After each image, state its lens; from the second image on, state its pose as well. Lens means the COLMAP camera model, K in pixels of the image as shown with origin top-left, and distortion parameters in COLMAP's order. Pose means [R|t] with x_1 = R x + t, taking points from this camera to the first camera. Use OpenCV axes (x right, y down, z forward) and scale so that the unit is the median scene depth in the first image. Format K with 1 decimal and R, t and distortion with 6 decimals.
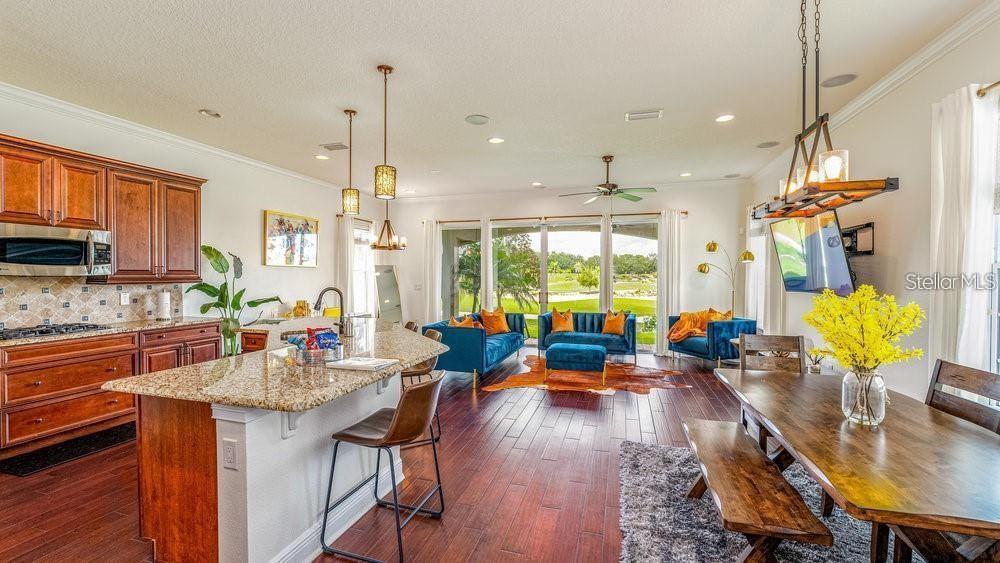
lens RADIAL K [[411.1, 0, 500.0], [0, 411.1, 281.5], [0, 0, 1]] dist [-0.000781, -0.000090]
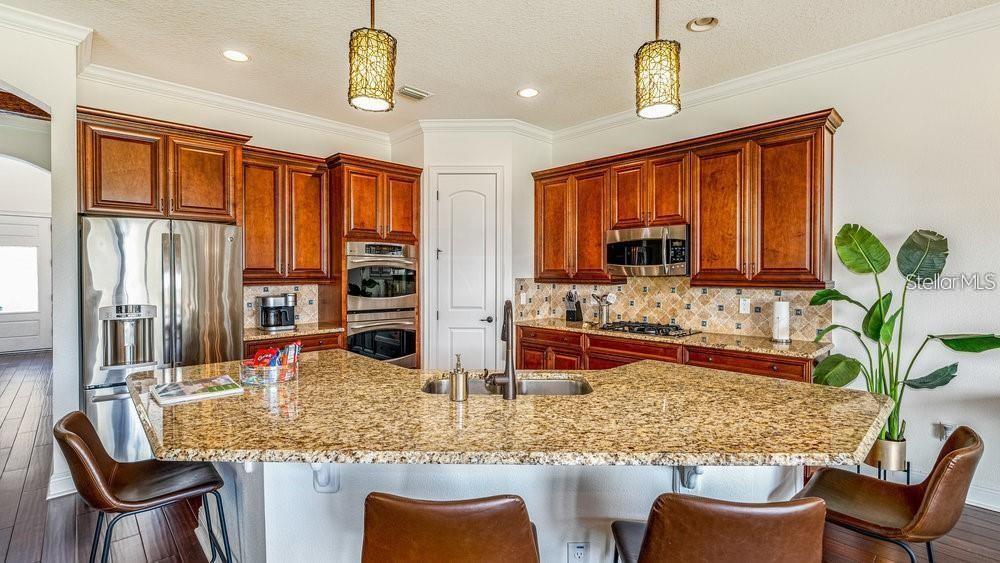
lens RADIAL K [[453.0, 0, 500.0], [0, 453.0, 281.5], [0, 0, 1]] dist [0.002430, 0.000210]
pose [[-0.457073, 0.011294, -0.889358, 0.070122], [-0.021734, 0.999479, 0.023862, -0.015335], [0.889164, 0.030236, -0.456589, 1.012709]]
